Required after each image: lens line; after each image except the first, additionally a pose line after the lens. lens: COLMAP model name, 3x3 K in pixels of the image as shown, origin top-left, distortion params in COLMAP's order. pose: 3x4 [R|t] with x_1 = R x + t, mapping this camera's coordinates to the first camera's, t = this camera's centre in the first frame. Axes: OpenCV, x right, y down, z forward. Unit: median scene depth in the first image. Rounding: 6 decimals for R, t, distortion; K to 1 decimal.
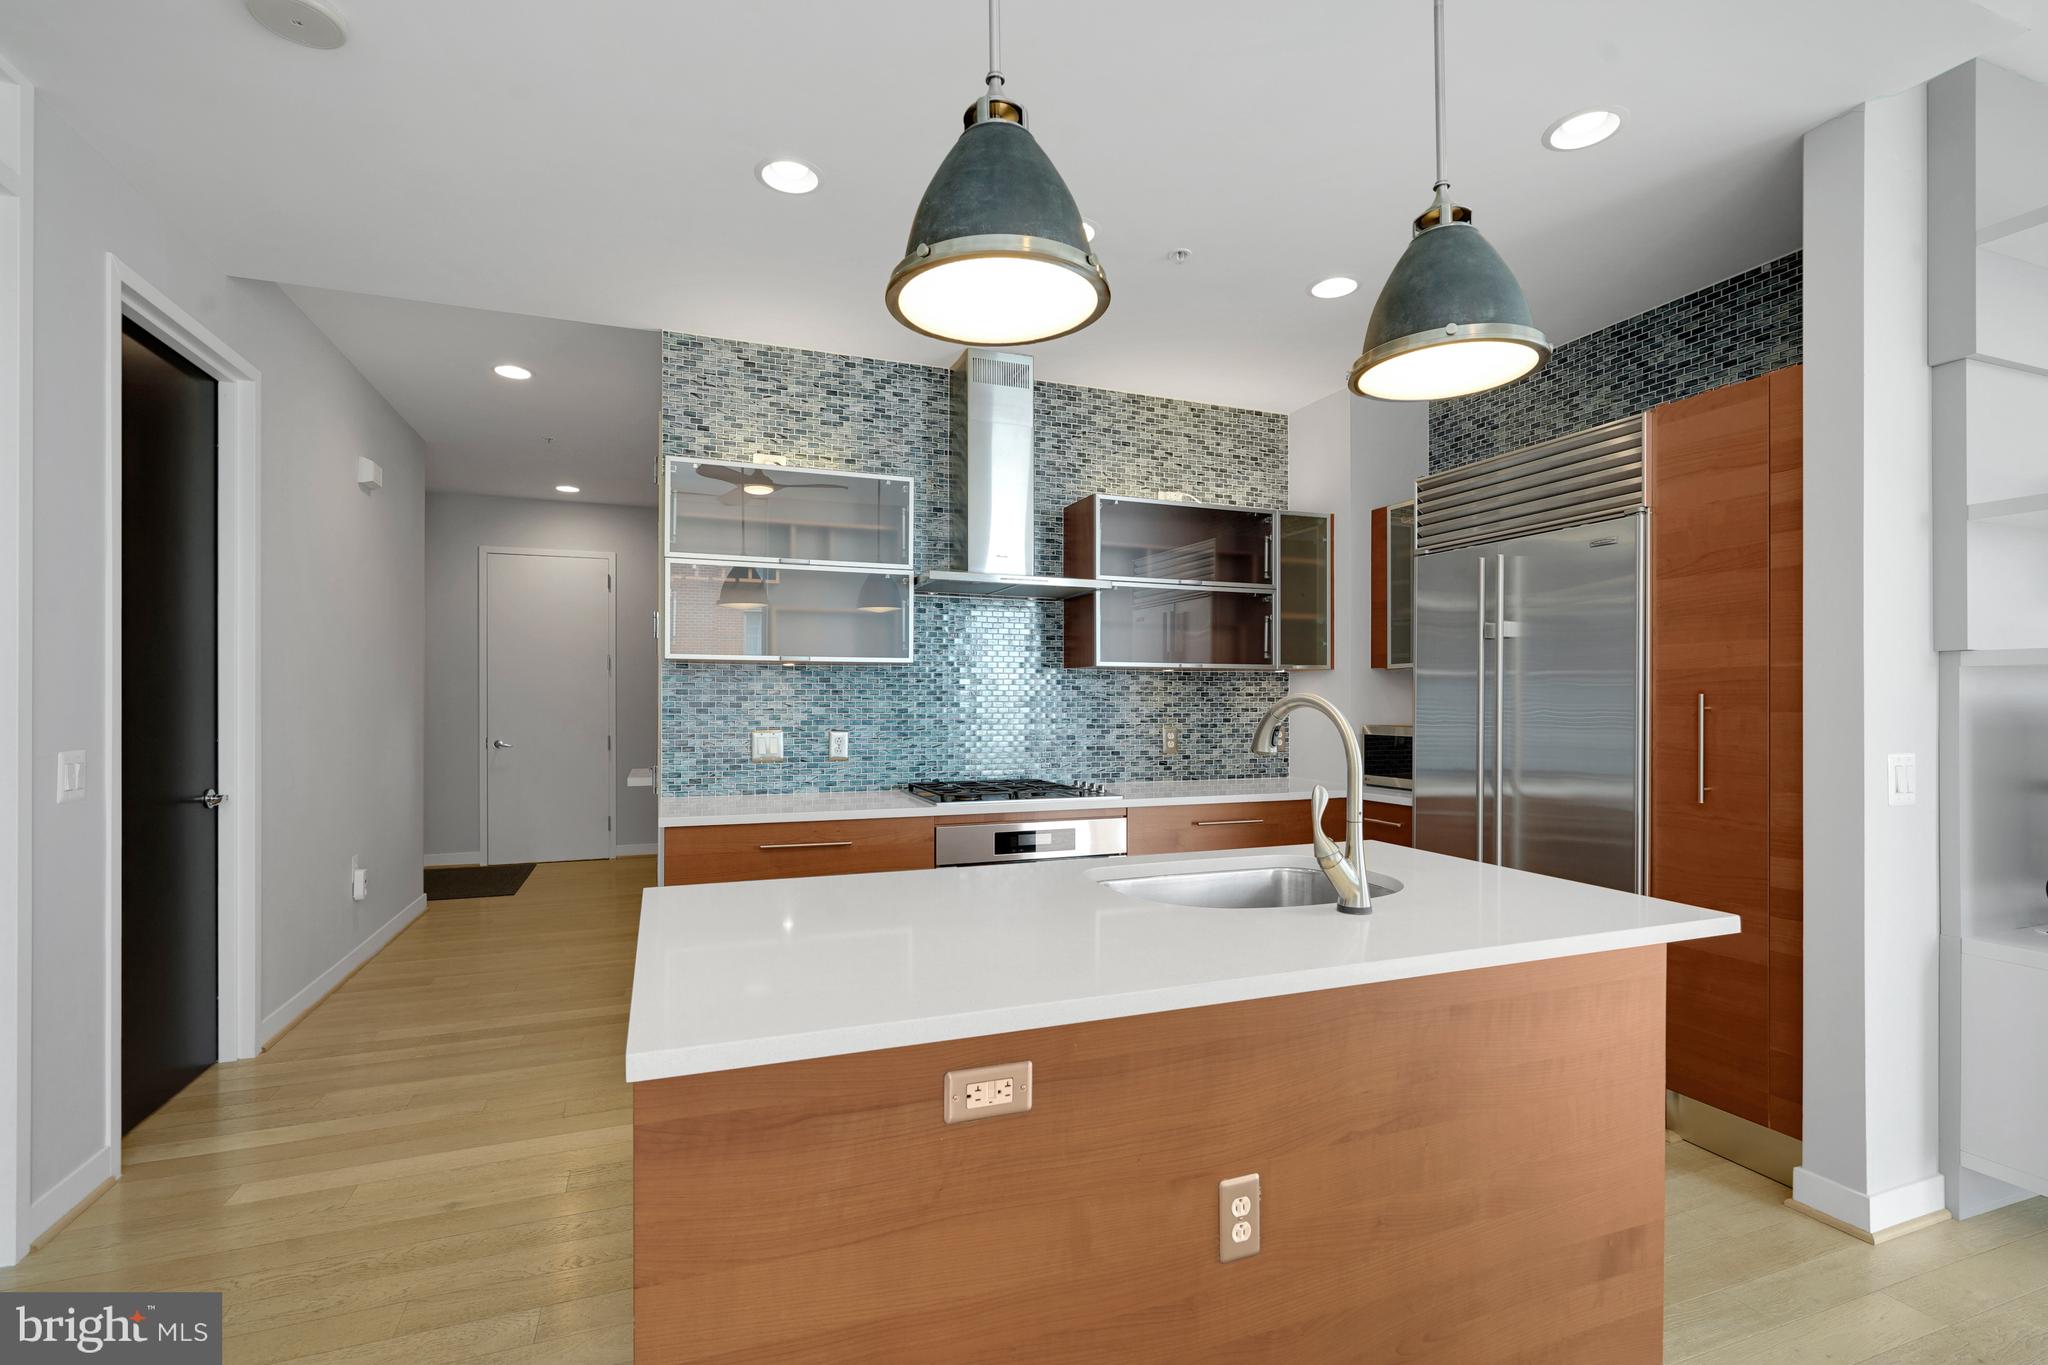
lens RADIAL K [[928.5, 0, 1011.9], [0, 928.5, 695.2], [0, 0, 1]] dist [-0.007510, 0.002780]
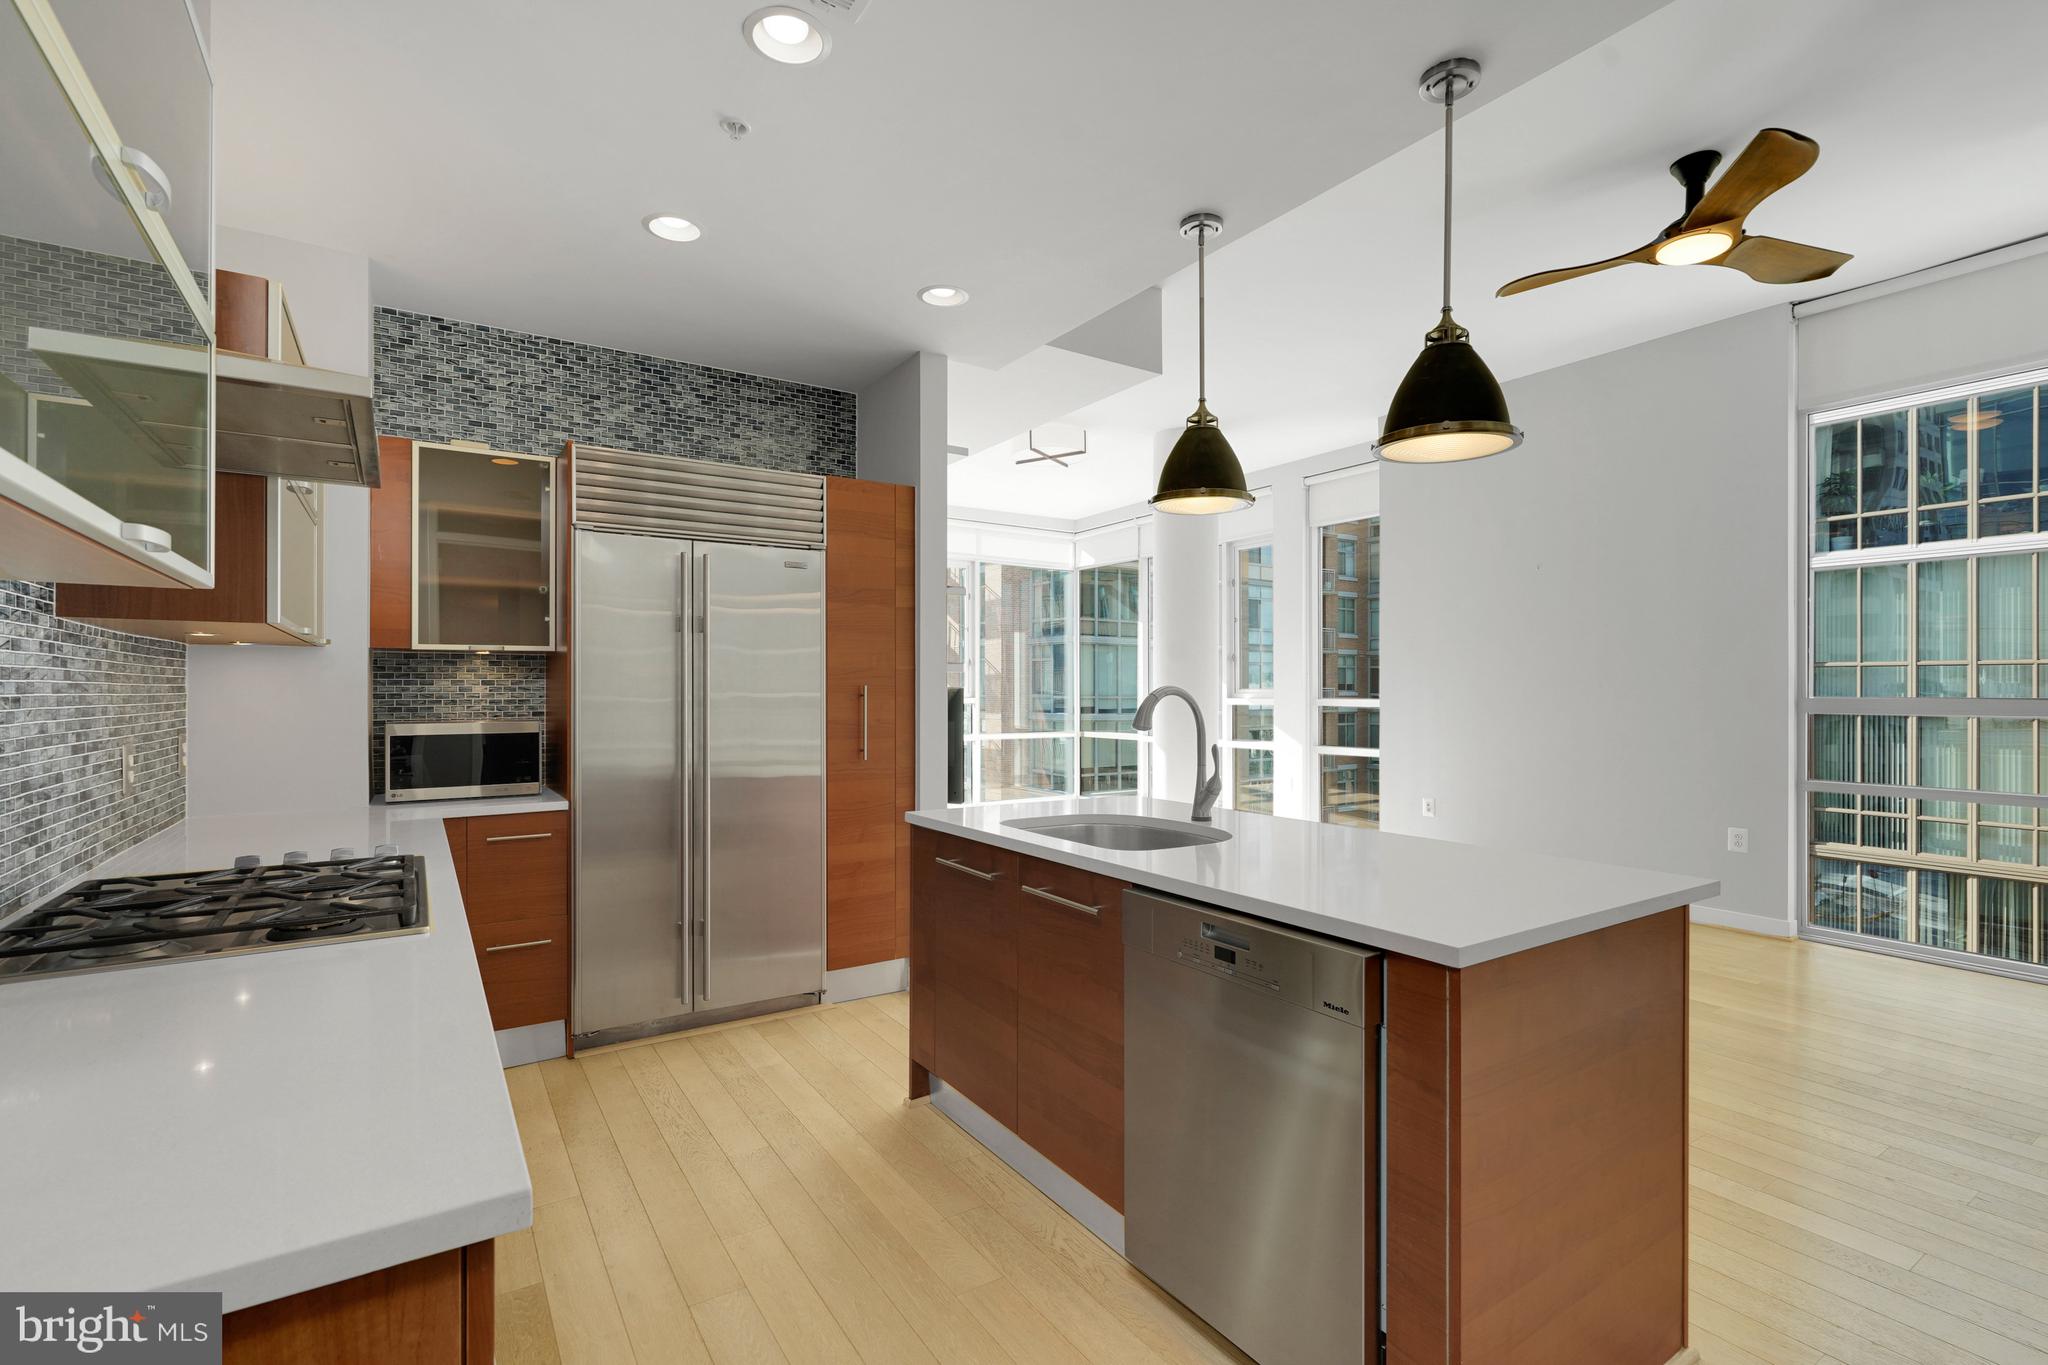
lens RADIAL K [[928.5, 0, 1021.1], [0, 928.5, 688.9], [0, 0, 1]] dist [-0.007510, 0.002780]
pose [[-0.218779, 0.000028, 0.975774, -0.492234], [-0.005829, 0.999982, -0.001336, 0.002554], [-0.975757, -0.005980, -0.218775, 0.718757]]
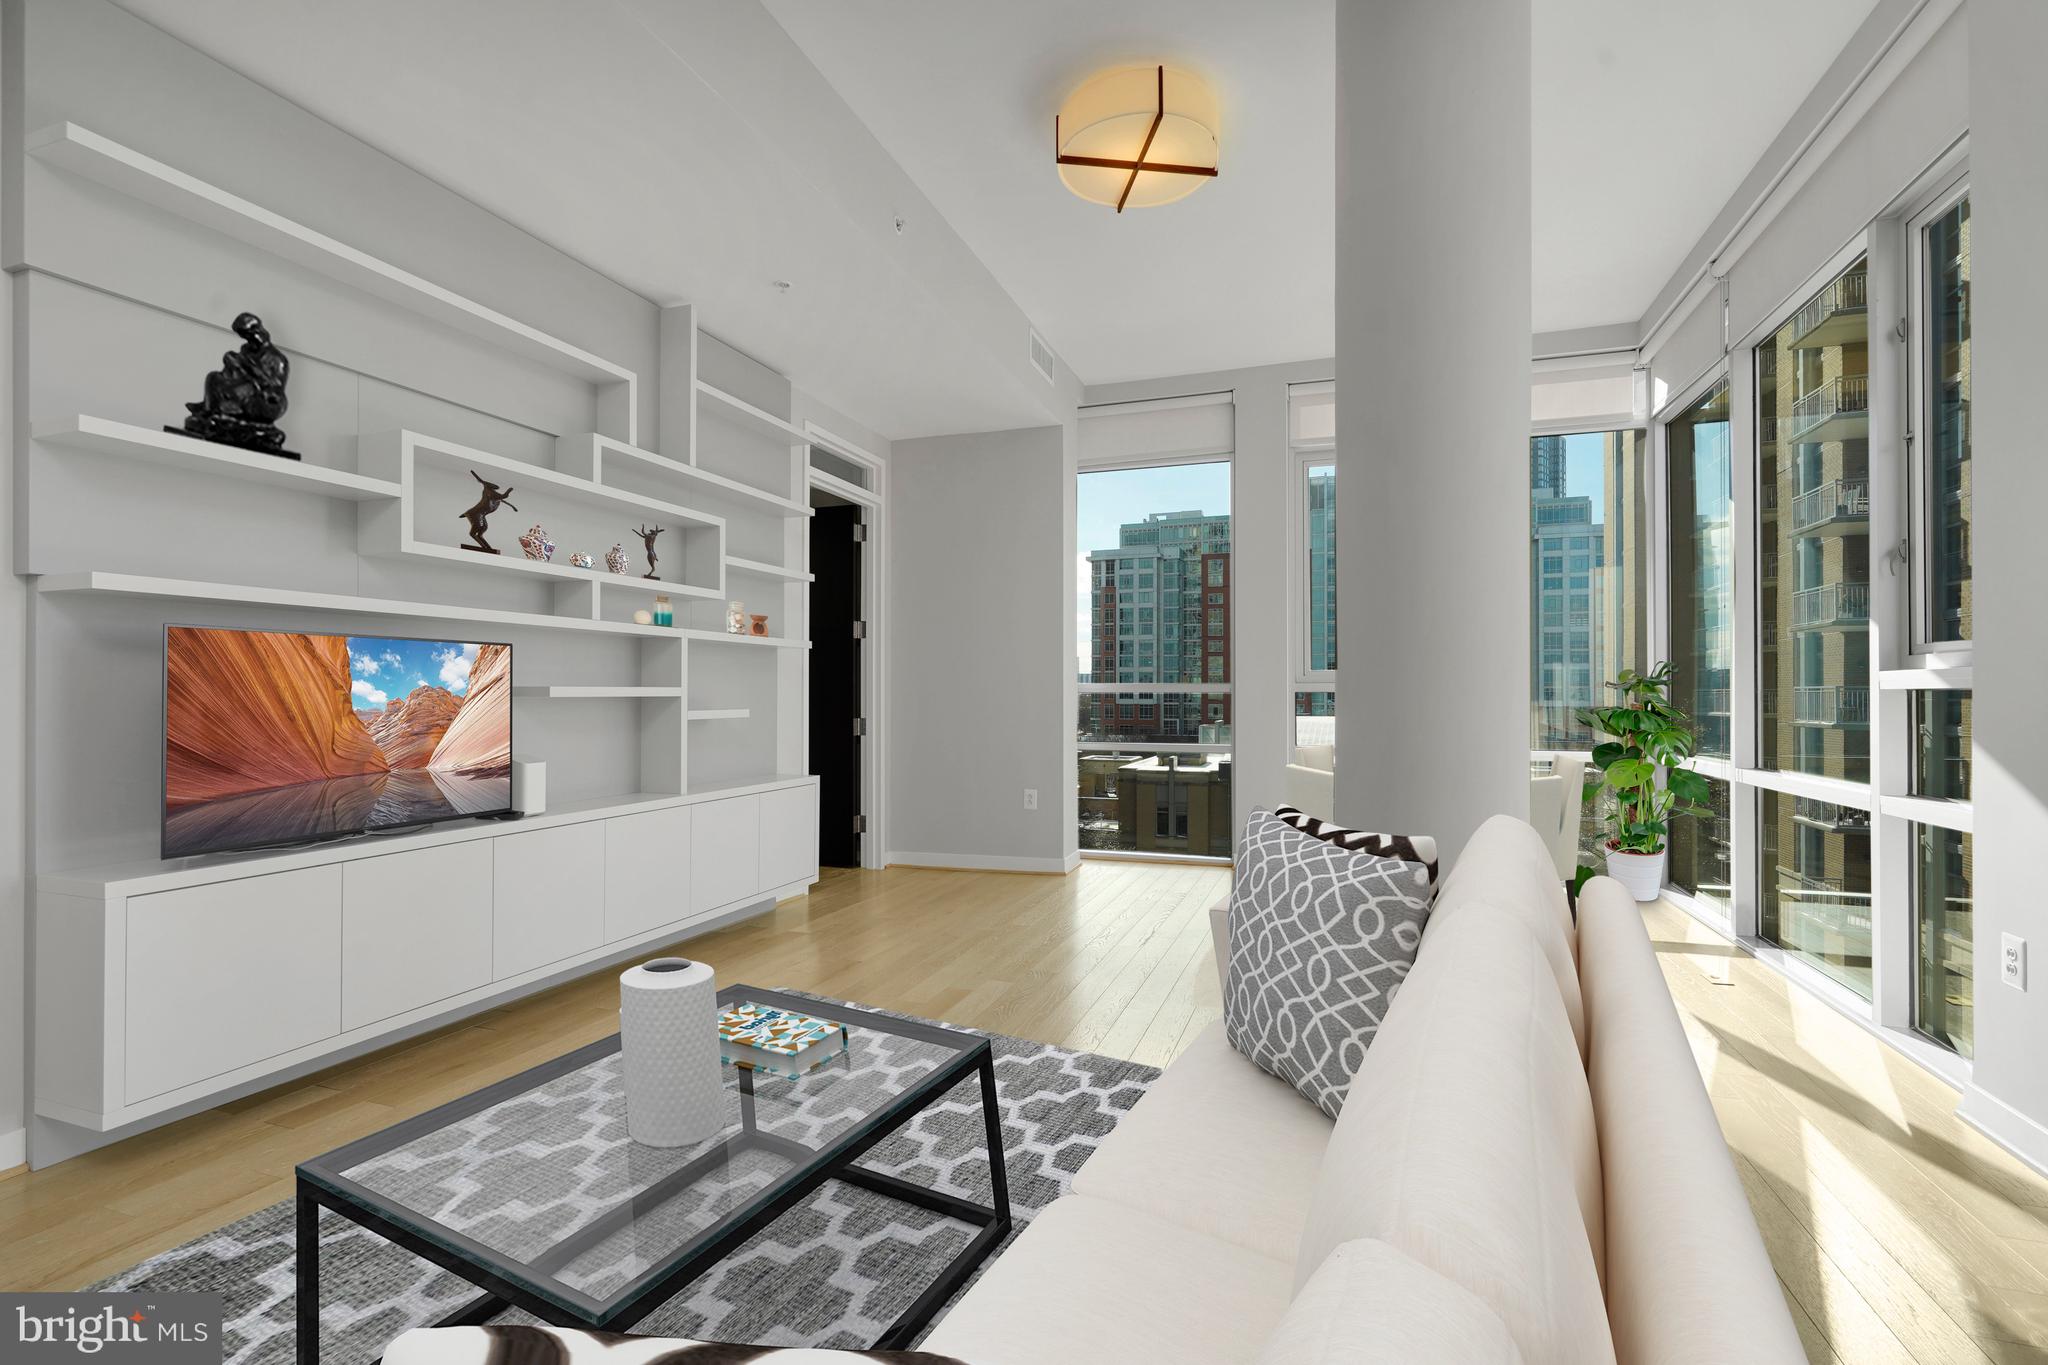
lens RADIAL K [[928.5, 0, 1022.6], [0, 928.5, 690.2], [0, 0, 1]] dist [-0.007510, 0.002780]
pose [[0.645305, 0.003155, 0.763919, 0.553320], [-0.005575, 0.999984, 0.000580, 0.039043], [-0.763905, -0.004633, 0.645312, -0.226893]]
